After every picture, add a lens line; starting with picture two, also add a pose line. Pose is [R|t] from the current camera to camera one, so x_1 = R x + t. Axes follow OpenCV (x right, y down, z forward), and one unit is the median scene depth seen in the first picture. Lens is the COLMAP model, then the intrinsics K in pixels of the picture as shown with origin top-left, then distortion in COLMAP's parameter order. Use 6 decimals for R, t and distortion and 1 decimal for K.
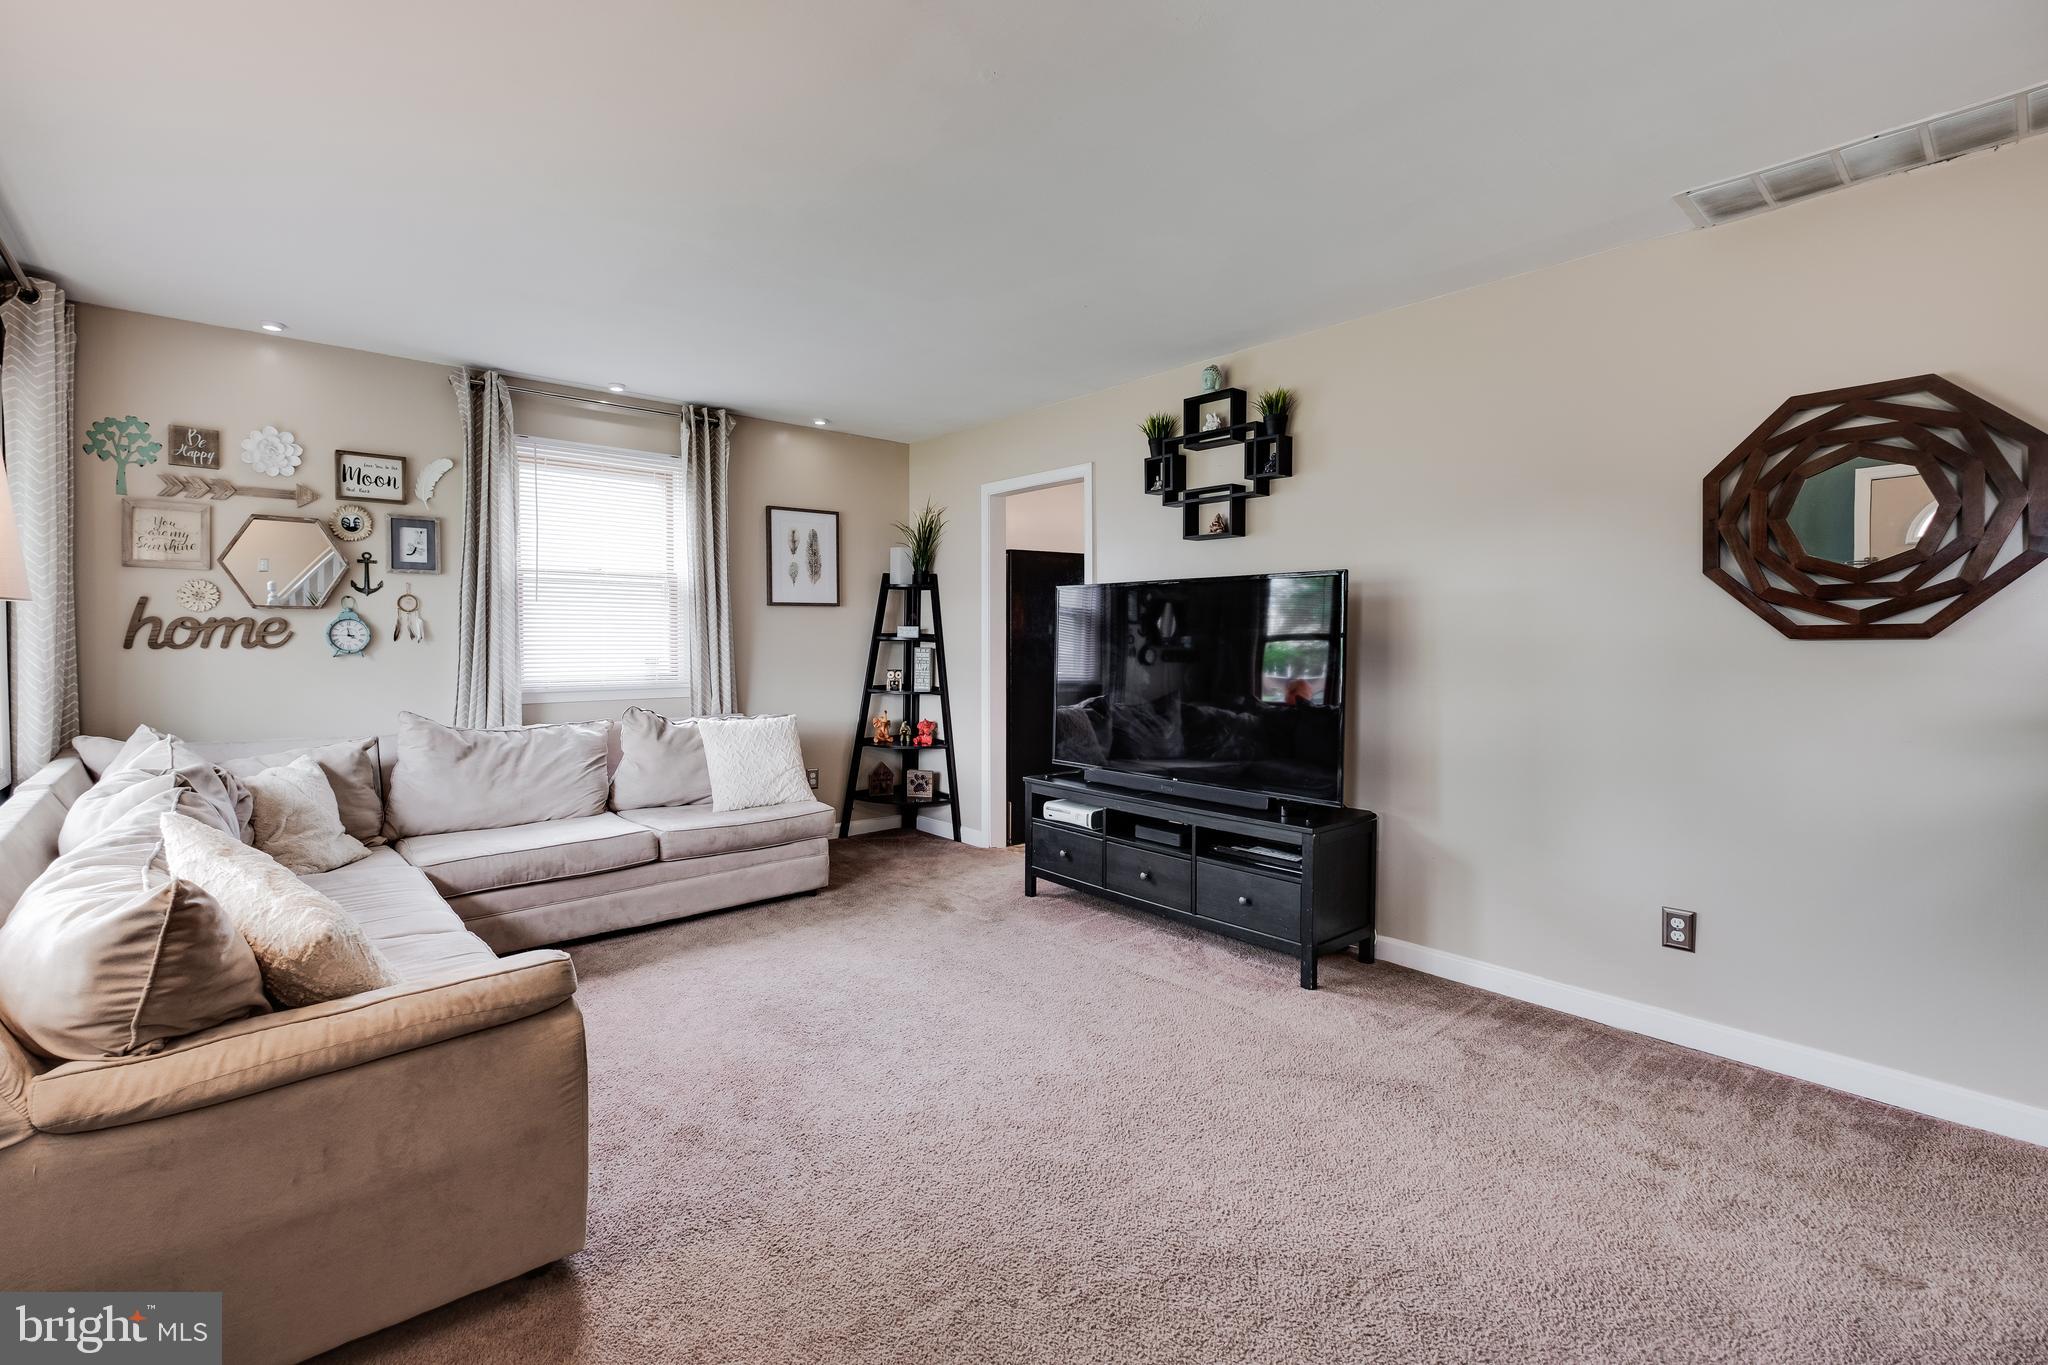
lens RADIAL K [[905.5, 0, 1009.0], [0, 905.5, 645.4], [0, 0, 1]] dist [-0.004185, 0.000764]
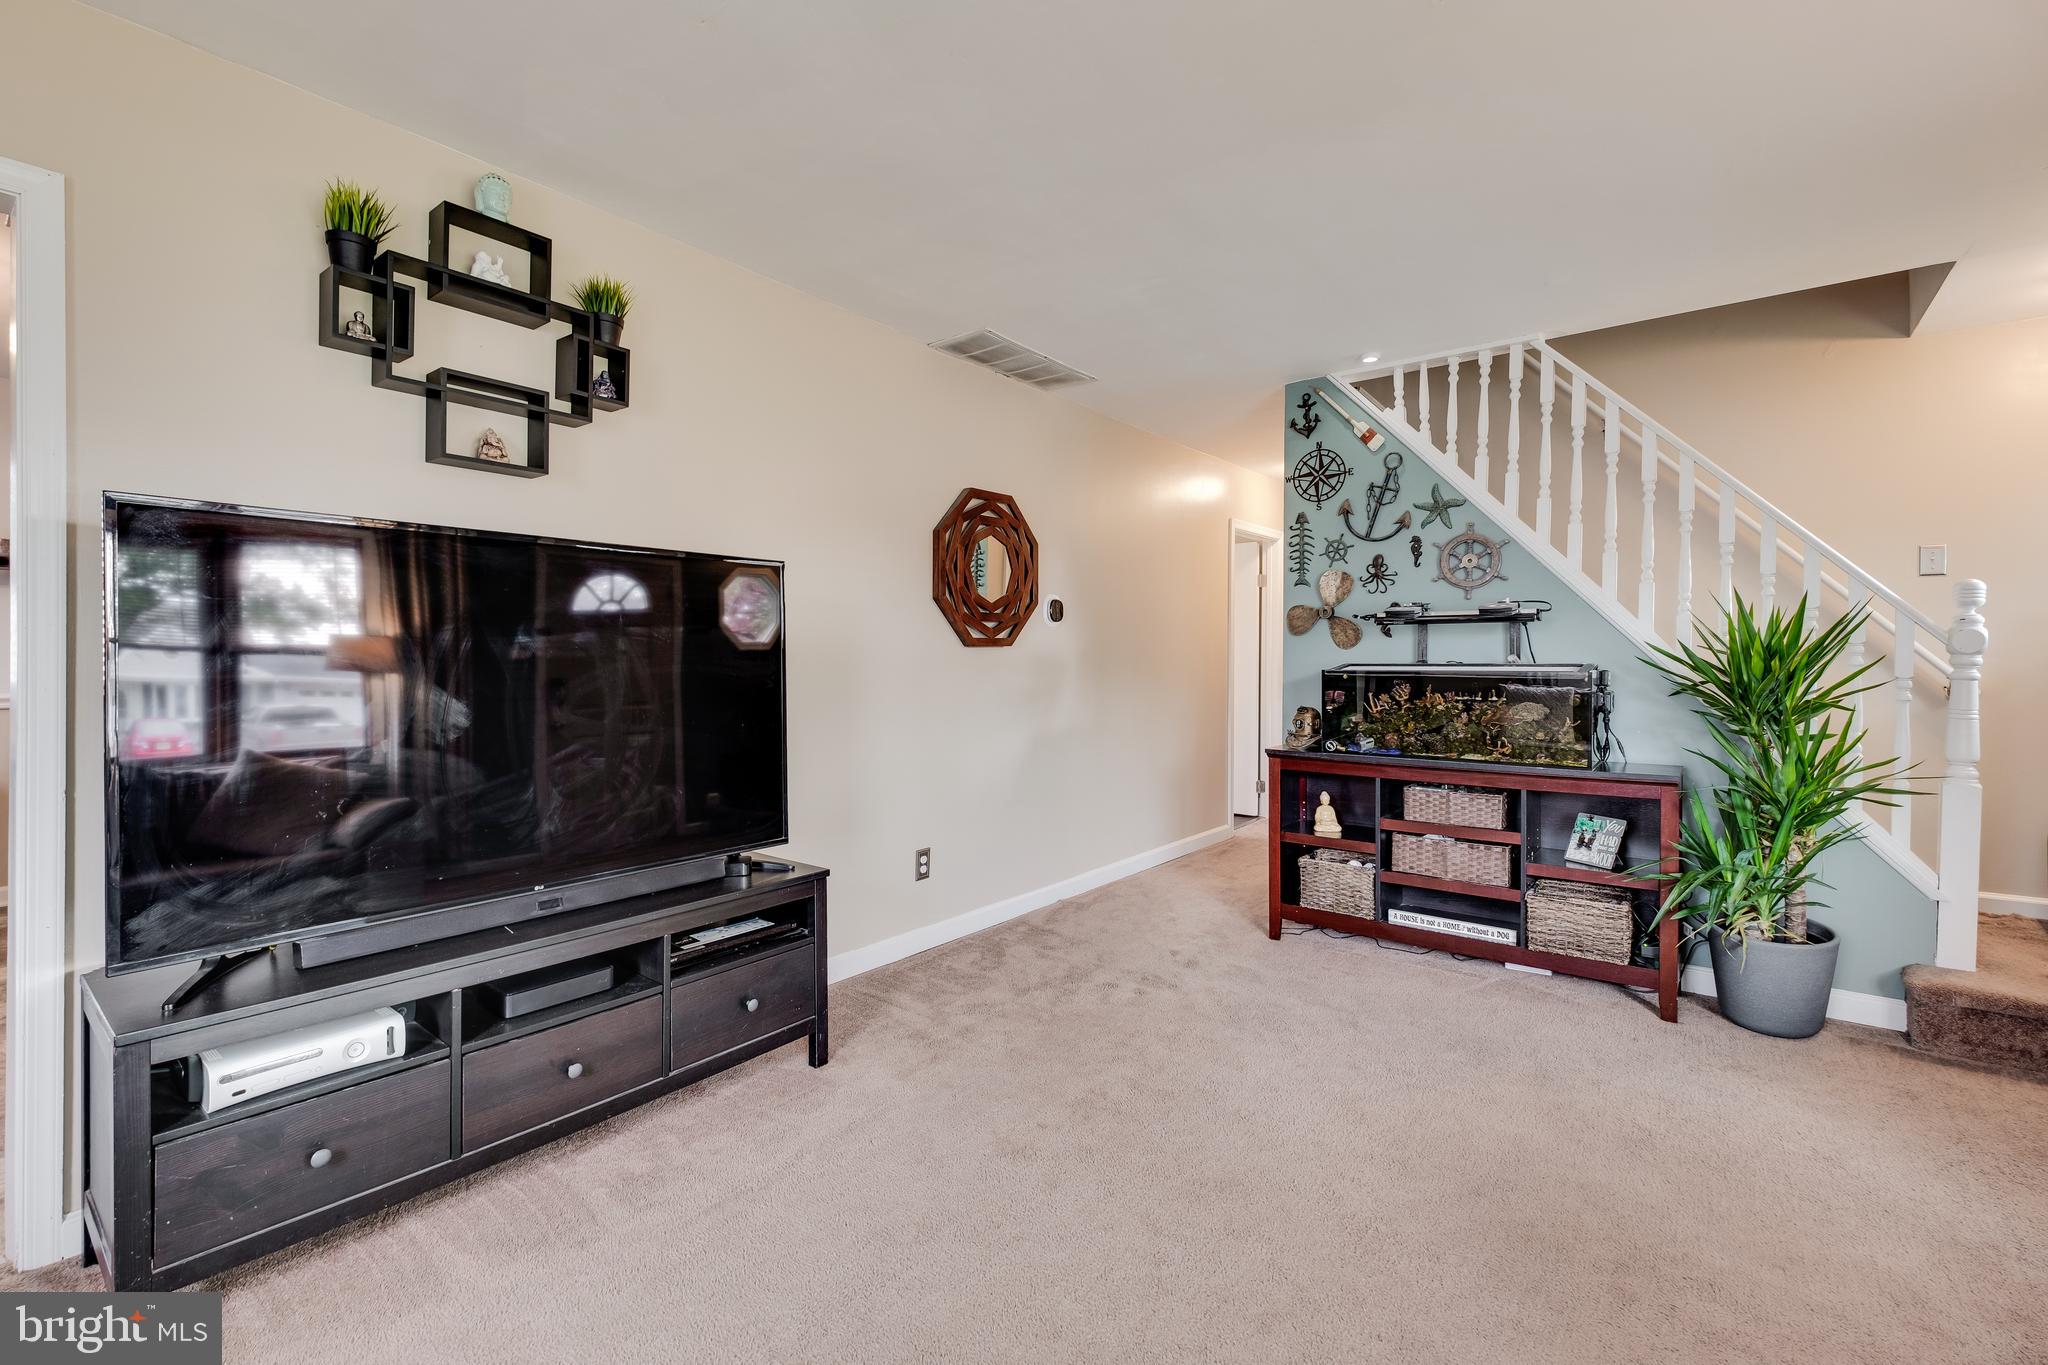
lens RADIAL K [[905.5, 0, 944.0], [0, 905.5, 655.1], [0, 0, 1]] dist [-0.004185, 0.000764]
pose [[-0.158370, -0.001305, 0.987379, -0.417000], [0.003240, 0.999993, 0.001841, 0.003110], [-0.987375, 0.003491, -0.158364, 0.846306]]
